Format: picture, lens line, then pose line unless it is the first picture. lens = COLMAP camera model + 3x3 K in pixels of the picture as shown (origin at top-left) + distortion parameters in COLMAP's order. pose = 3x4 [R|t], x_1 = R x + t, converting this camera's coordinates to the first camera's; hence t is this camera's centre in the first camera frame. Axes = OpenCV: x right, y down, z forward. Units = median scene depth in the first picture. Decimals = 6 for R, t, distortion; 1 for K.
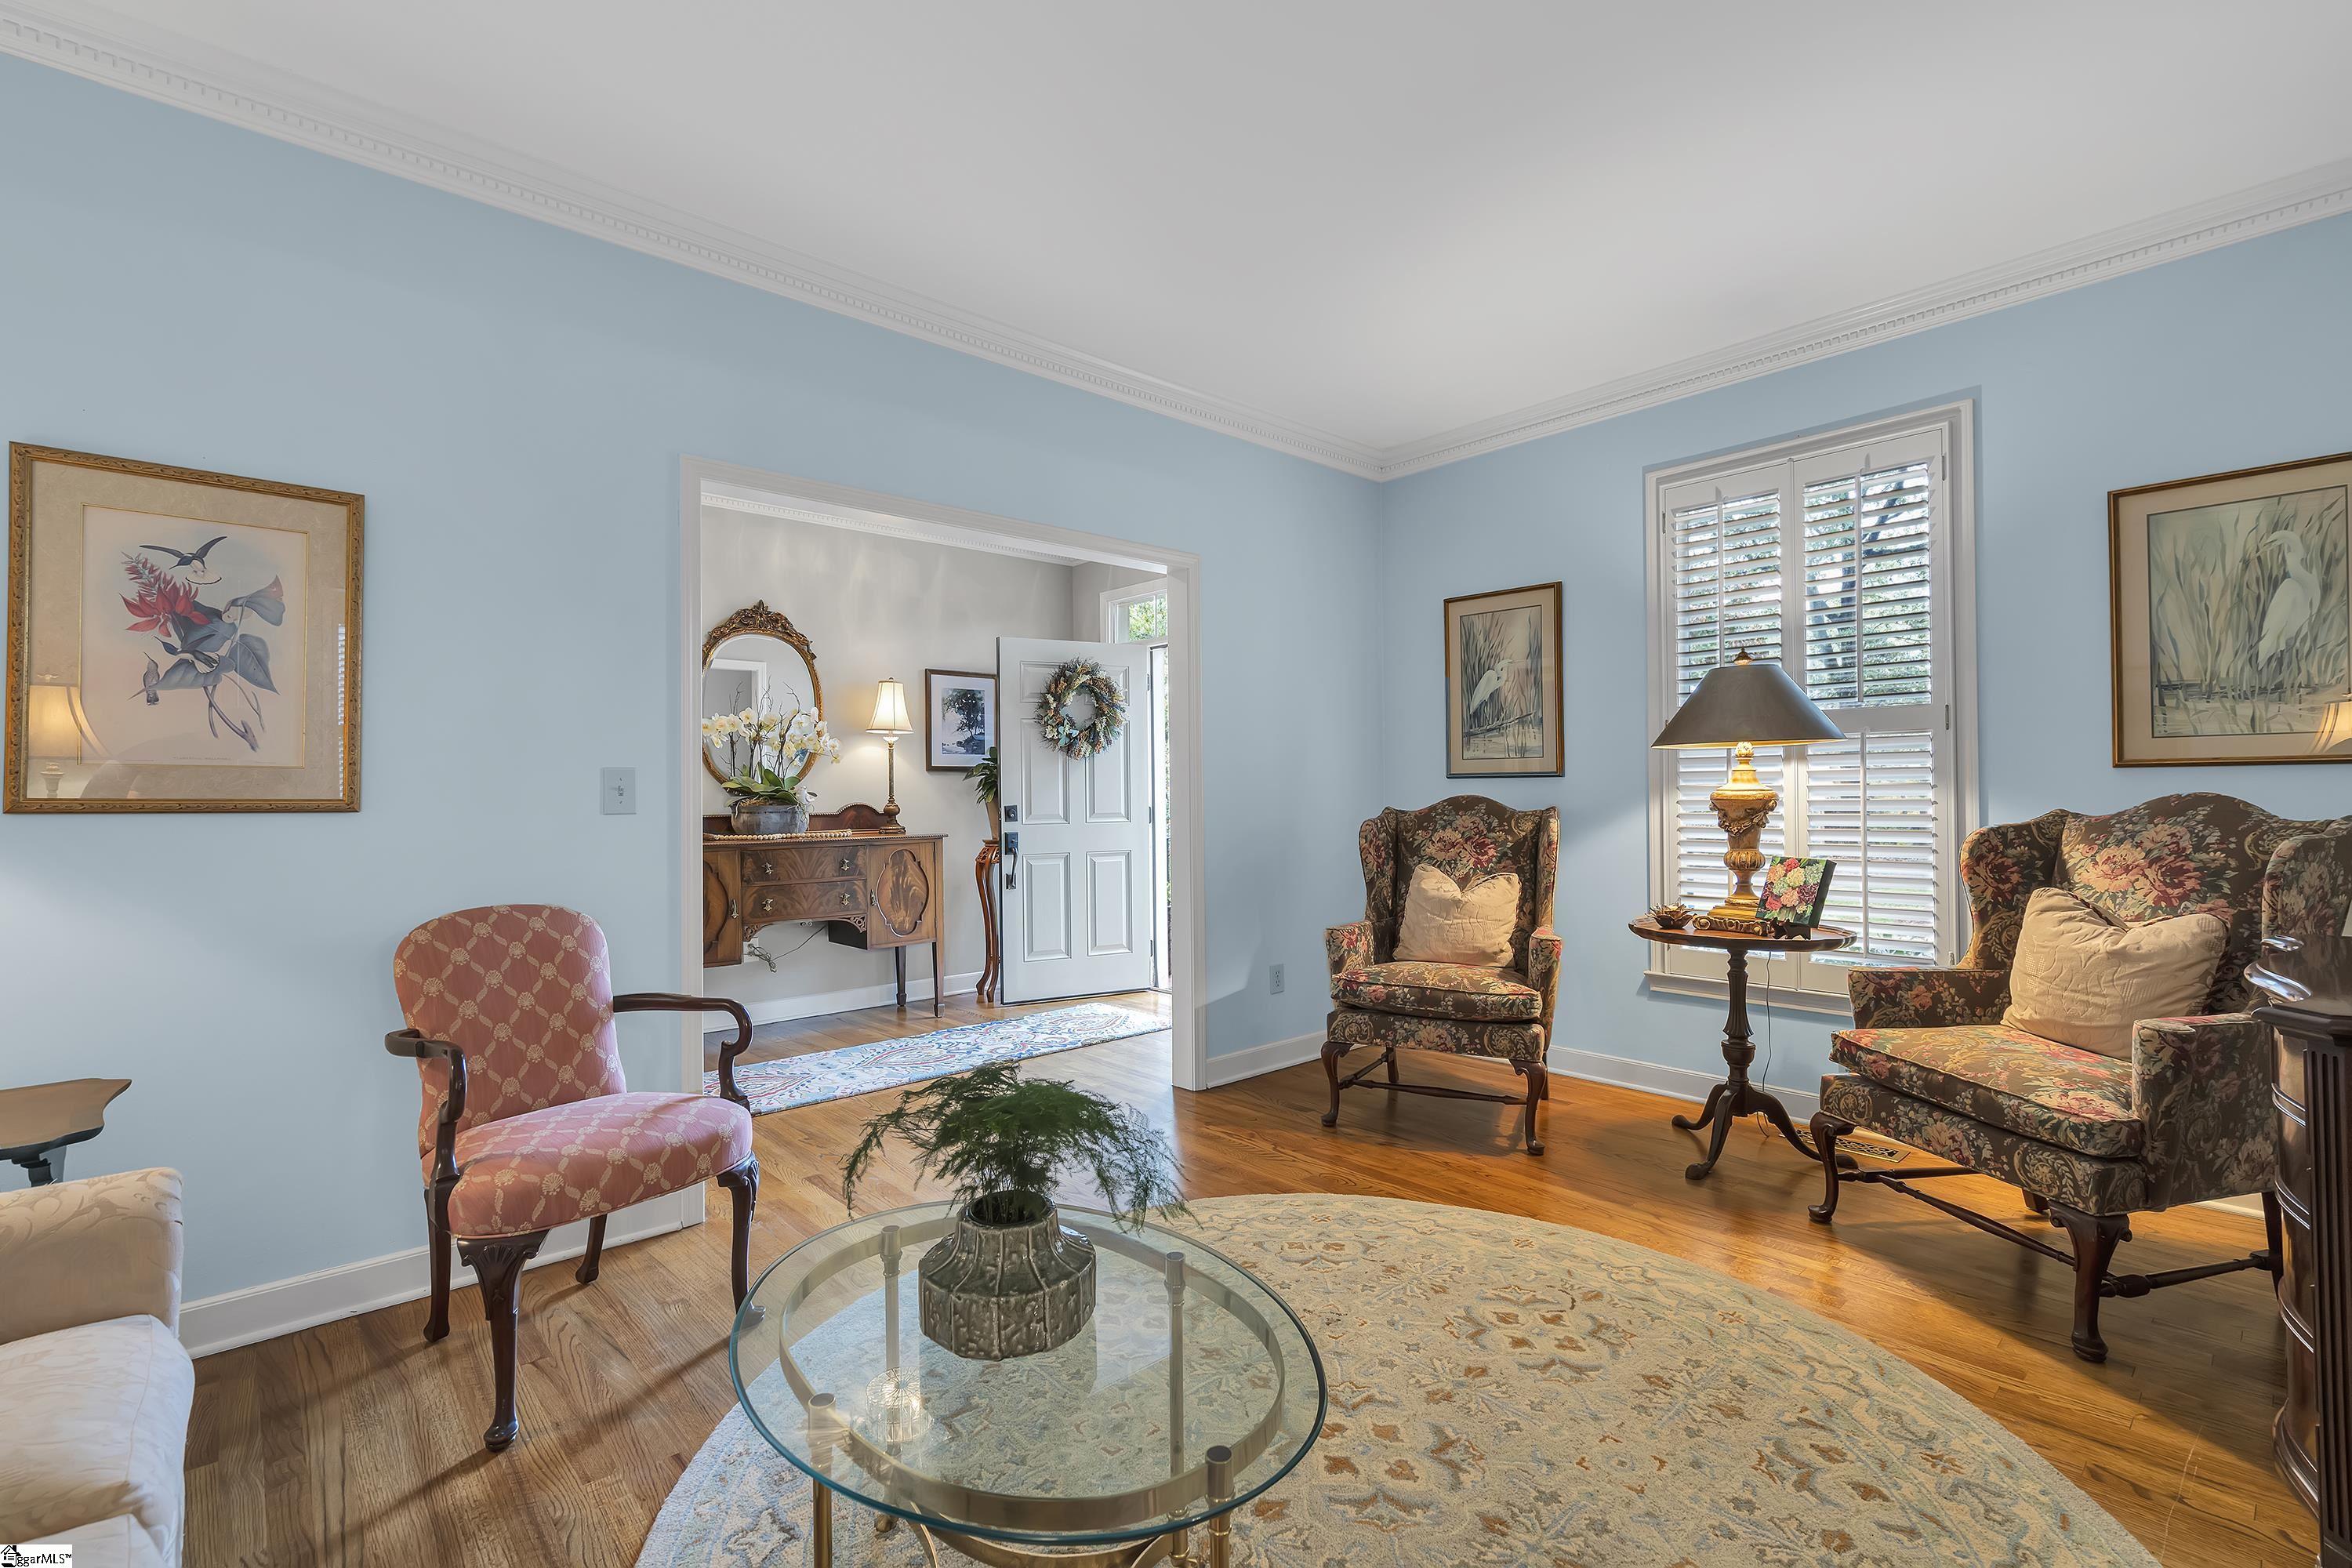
lens RADIAL K [[1056.8, 0, 1183.2], [0, 1056.8, 786.7], [0, 0, 1]] dist [-0.004858, 0.001294]
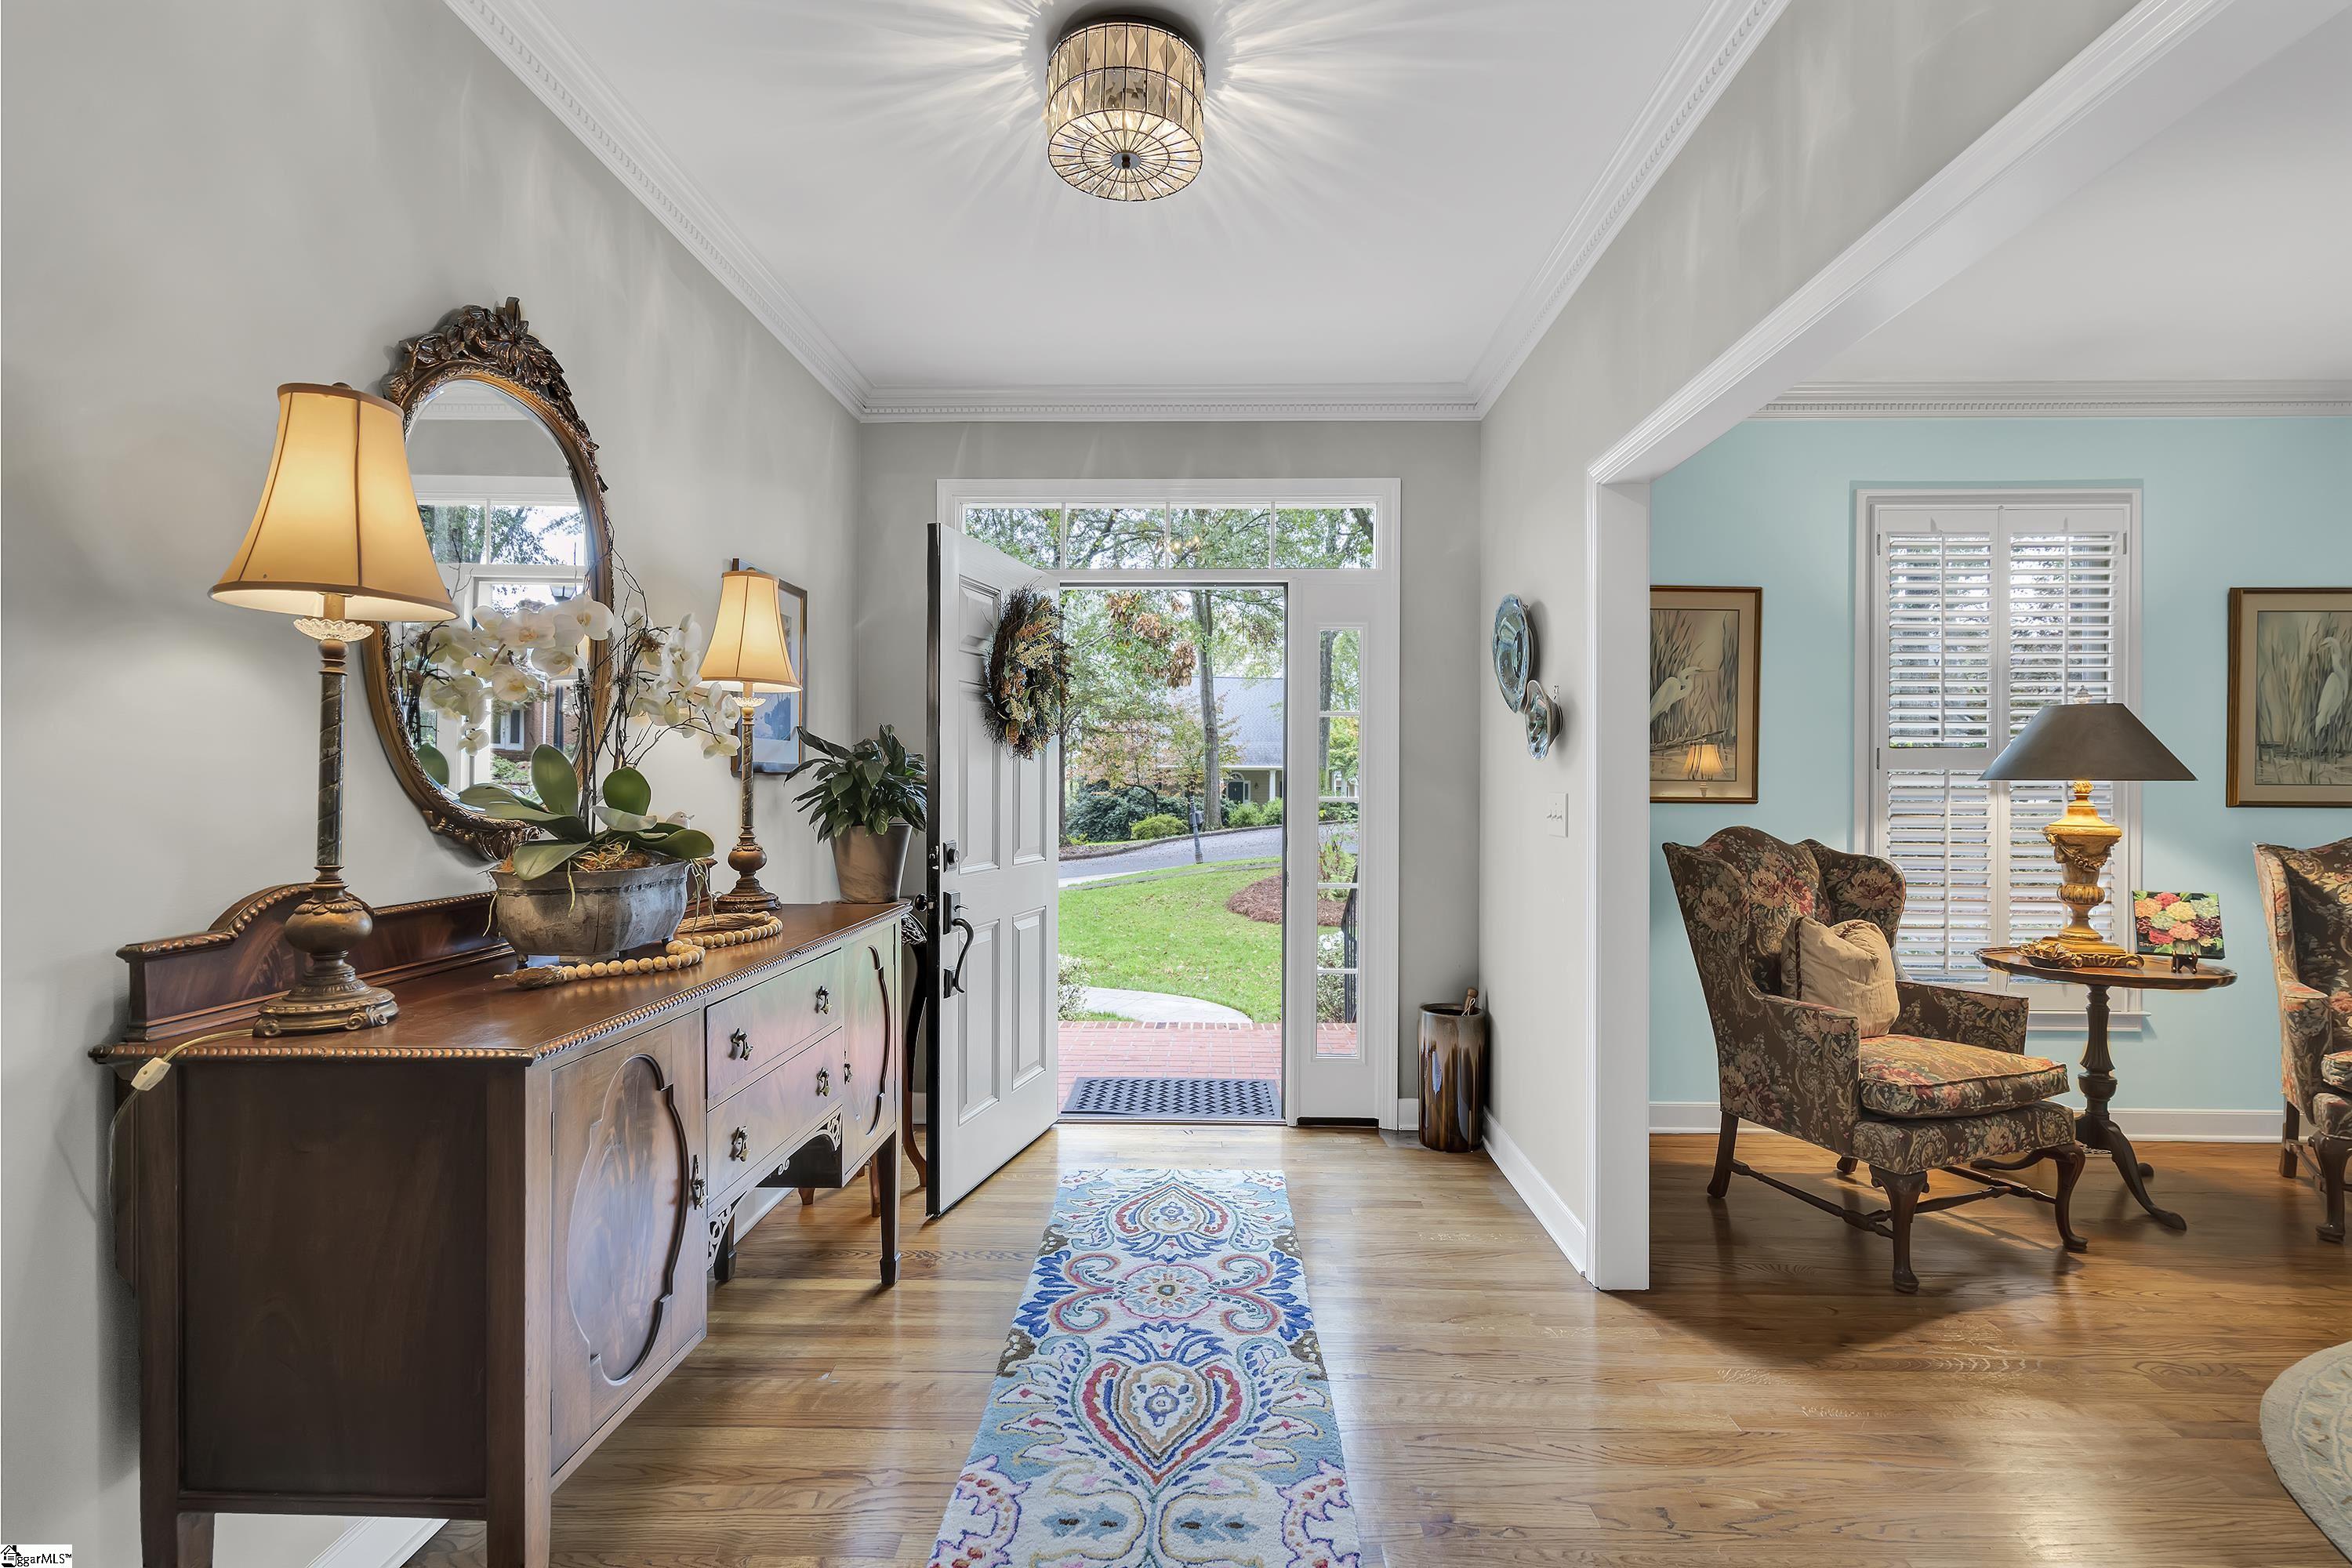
lens RADIAL K [[1056.8, 0, 1183.2], [0, 1056.8, 786.7], [0, 0, 1]] dist [-0.004858, 0.001294]
pose [[0.691015, 0.011984, 0.722741, -0.795320], [-0.015883, 0.999873, -0.001393, -0.018805], [-0.722666, -0.010517, 0.691117, 0.922608]]
